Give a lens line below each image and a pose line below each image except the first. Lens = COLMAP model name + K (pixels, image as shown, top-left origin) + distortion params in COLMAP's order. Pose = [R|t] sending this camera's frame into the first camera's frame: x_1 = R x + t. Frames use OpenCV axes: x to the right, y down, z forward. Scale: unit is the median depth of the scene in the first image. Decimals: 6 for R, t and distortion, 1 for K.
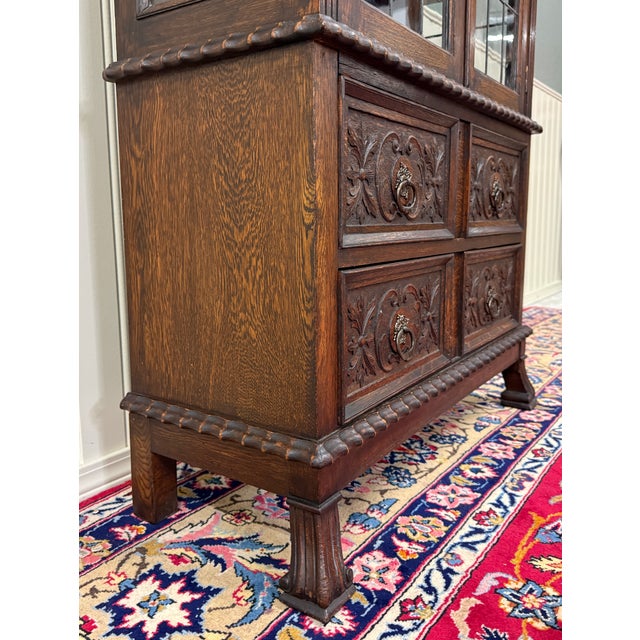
lens RADIAL K [[594.2, 0, 327.8], [0, 594.2, 264.6], [0, 0, 1]] dist [0.004661, 0.001918]
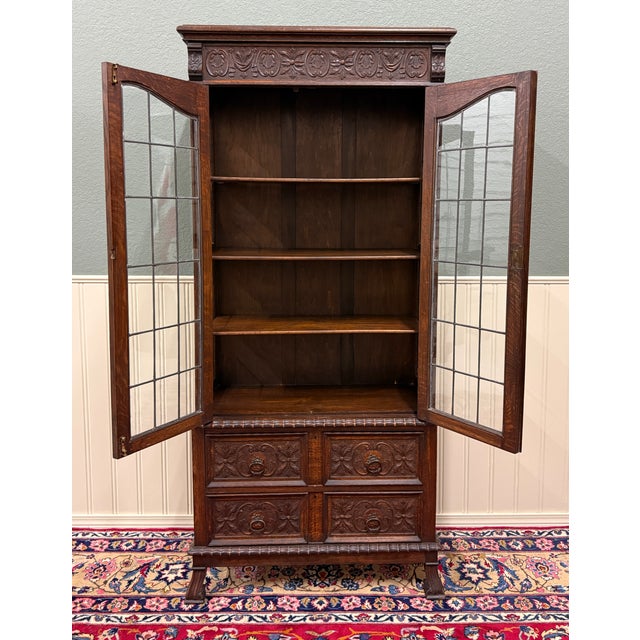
lens RADIAL K [[596.7, 0, 329.9], [0, 596.7, 262.3], [0, 0, 1]] dist [-0.002724, 0.005348]
pose [[0.574436, 0.089771, -0.813612, 2.209676], [-0.073379, 0.995614, 0.058045, -1.115881], [0.815254, 0.026359, 0.578504, -0.189225]]
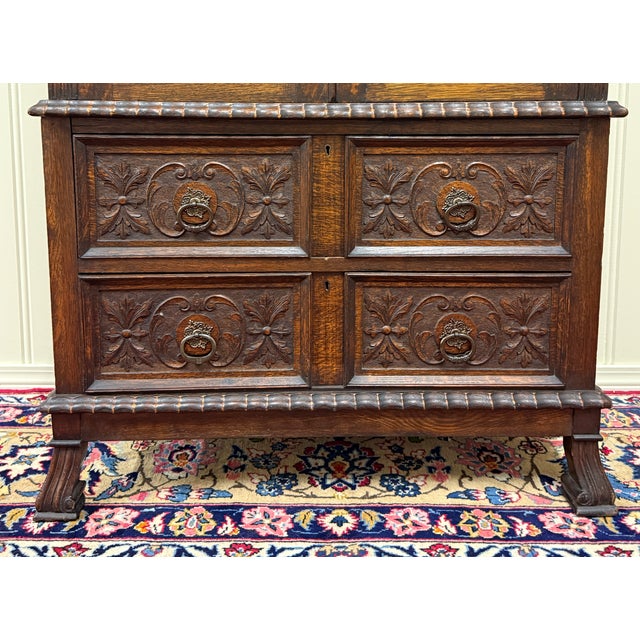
lens RADIAL K [[719.9, 0, 301.1], [0, 719.9, 177.2], [0, 0, 1]] dist [0.019741, -0.034501]
pose [[0.563802, 0.110301, -0.818511, 1.286238], [-0.072761, 0.993822, 0.083806, -0.303216], [0.822699, 0.012305, 0.568345, 0.422942]]
